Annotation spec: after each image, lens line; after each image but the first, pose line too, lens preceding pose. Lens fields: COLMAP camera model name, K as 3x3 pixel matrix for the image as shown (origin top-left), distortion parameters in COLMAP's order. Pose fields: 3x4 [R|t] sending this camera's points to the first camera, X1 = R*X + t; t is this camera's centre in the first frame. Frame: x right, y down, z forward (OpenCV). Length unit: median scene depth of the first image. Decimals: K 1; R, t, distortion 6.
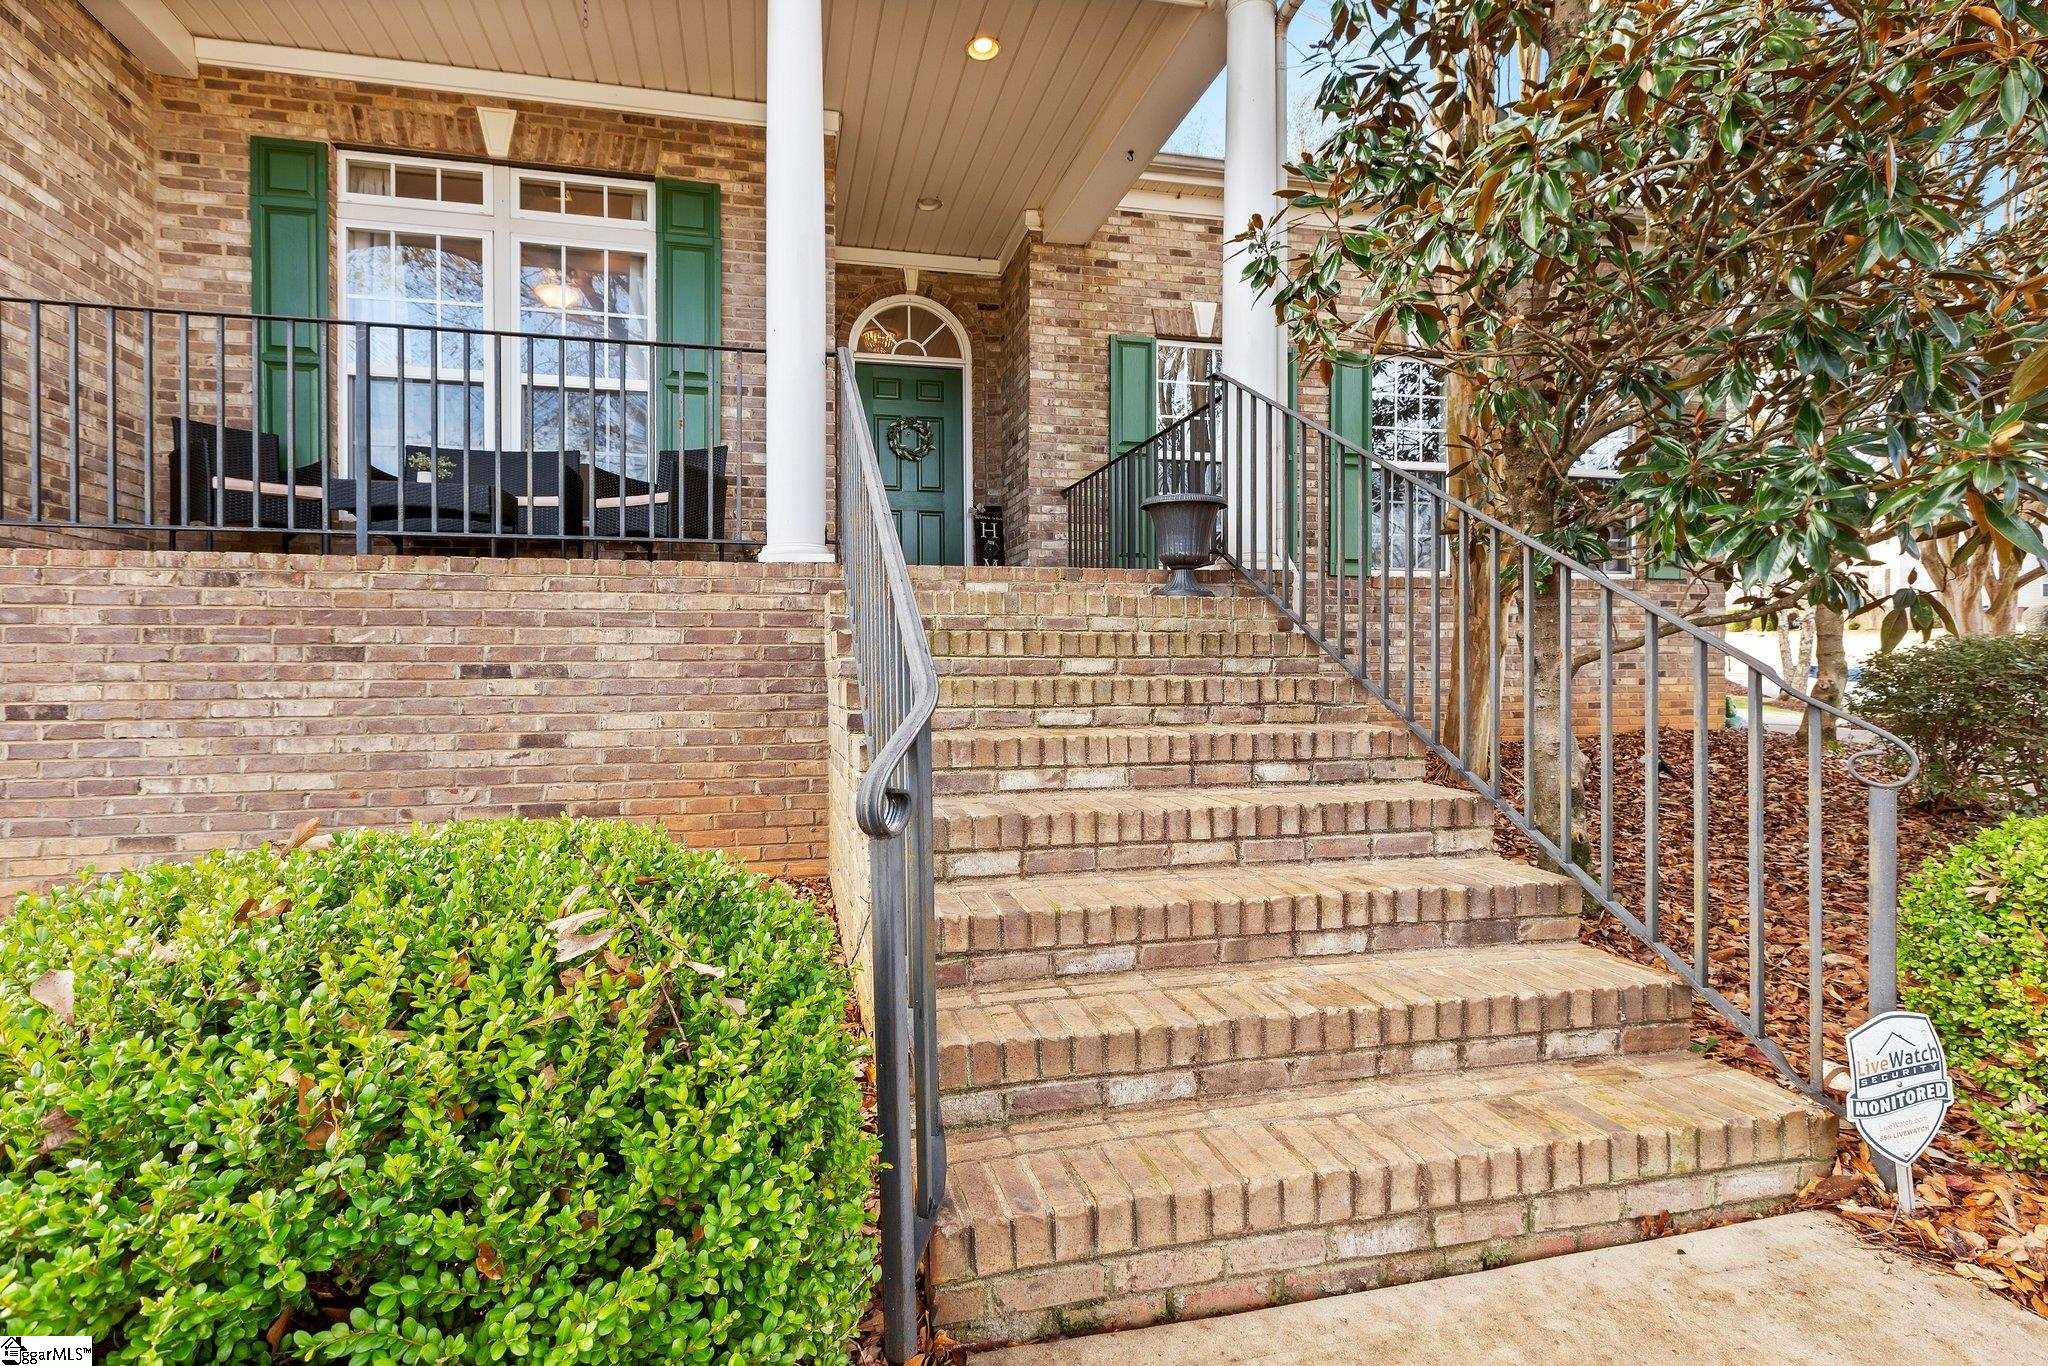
lens RADIAL K [[939.0, 0, 975.5], [0, 939.0, 658.5], [0, 0, 1]] dist [-0.000626, -0.000065]
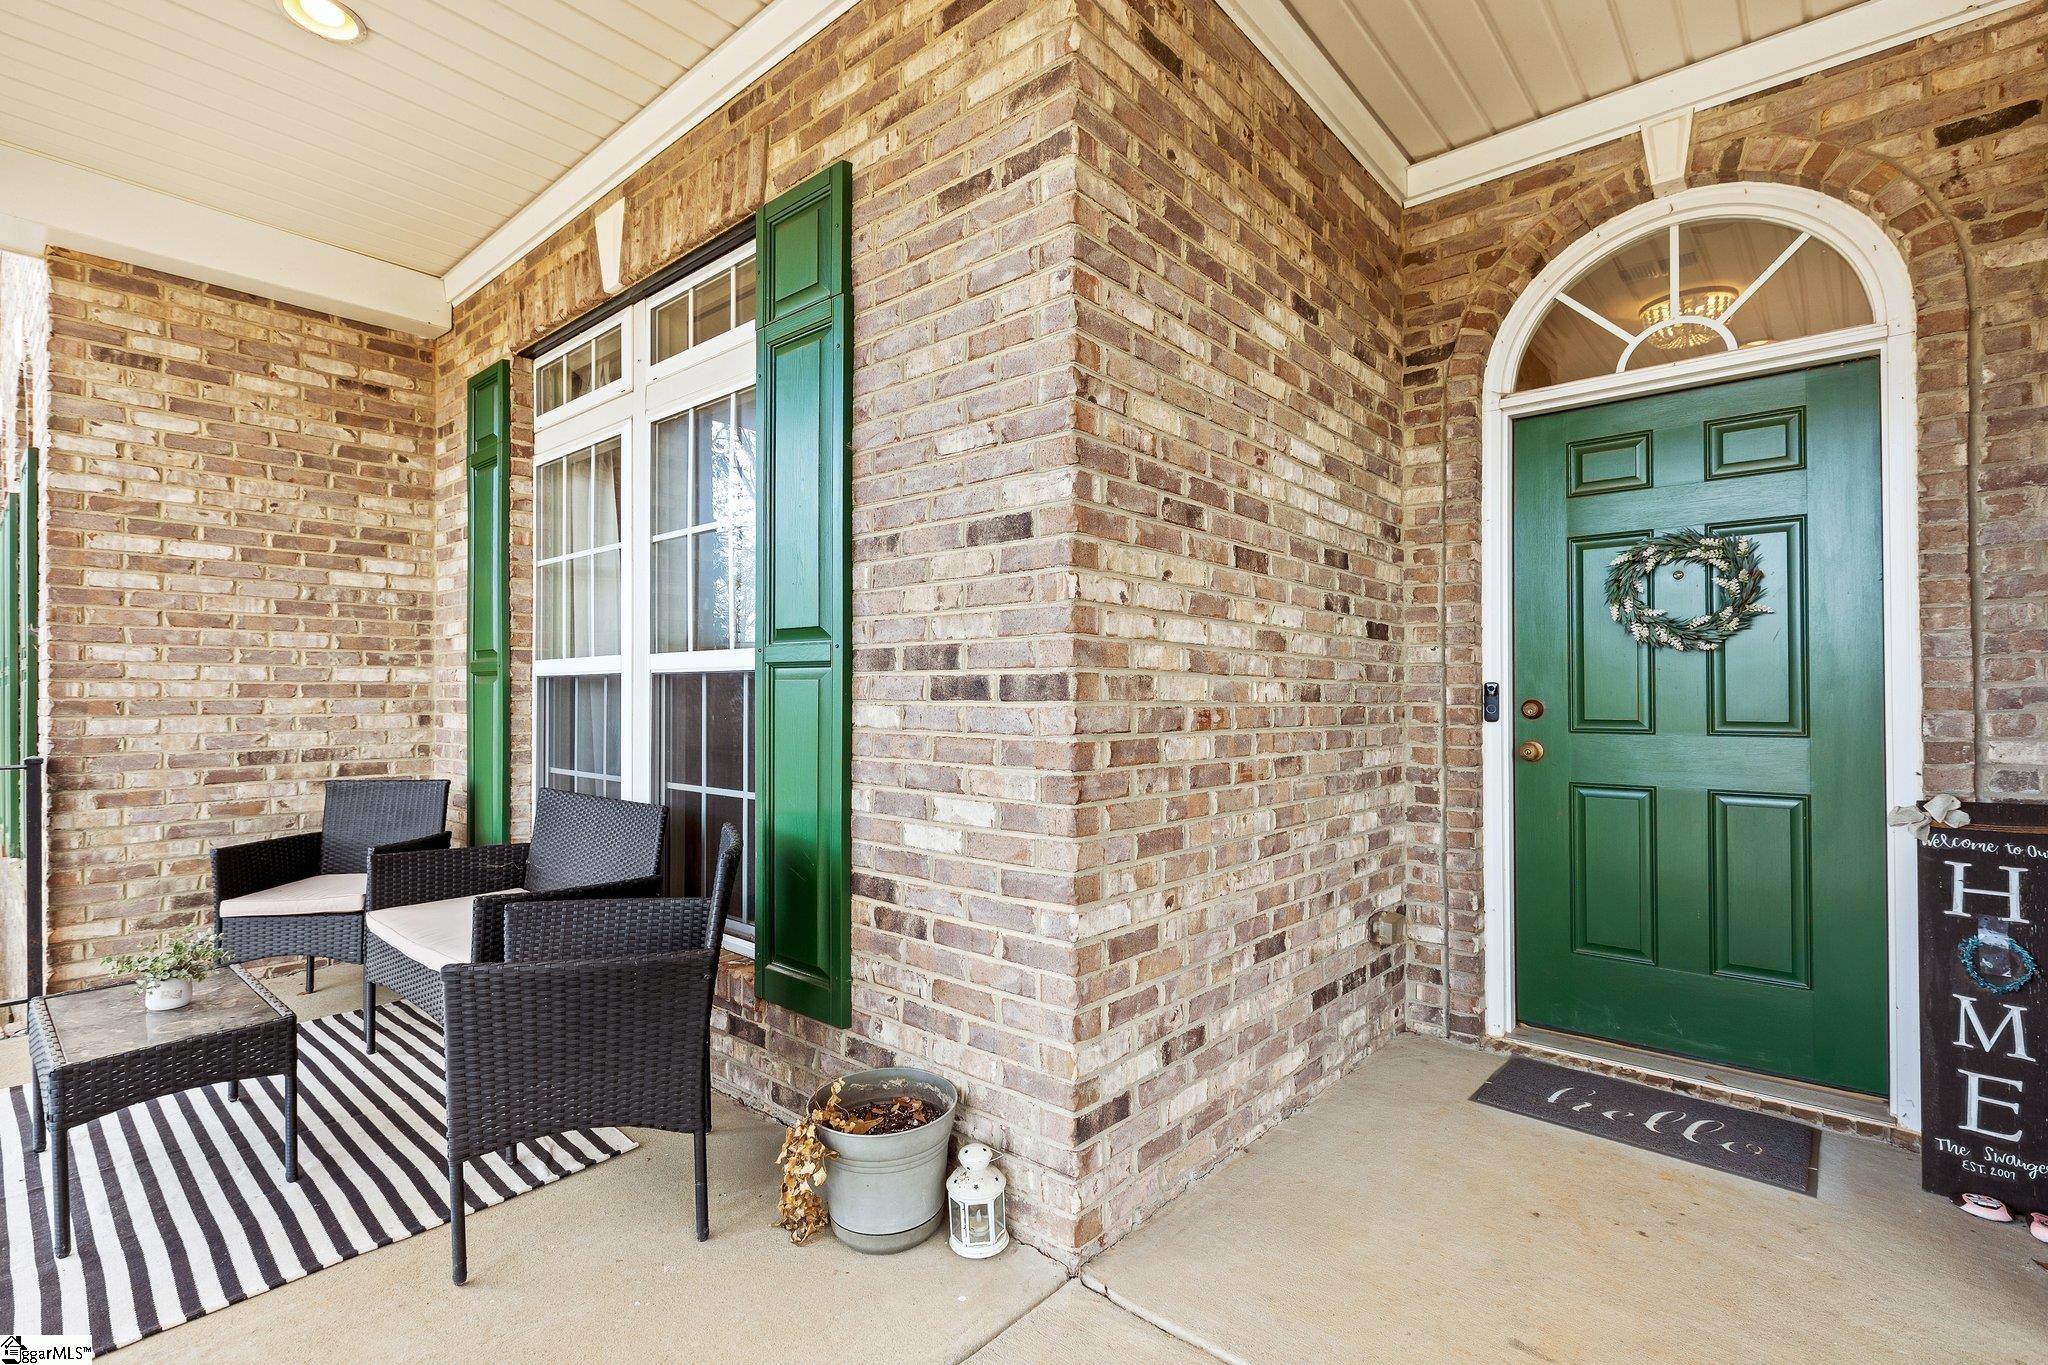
lens RADIAL K [[933.7, 0, 1019.1], [0, 933.7, 678.2], [0, 0, 1]] dist [-0.000042, -0.000231]
pose [[0.592963, -0.005313, -0.805212, 0.096390], [-0.002476, 0.999961, -0.008421, -0.275349], [0.805226, 0.006987, 0.592927, 0.815616]]
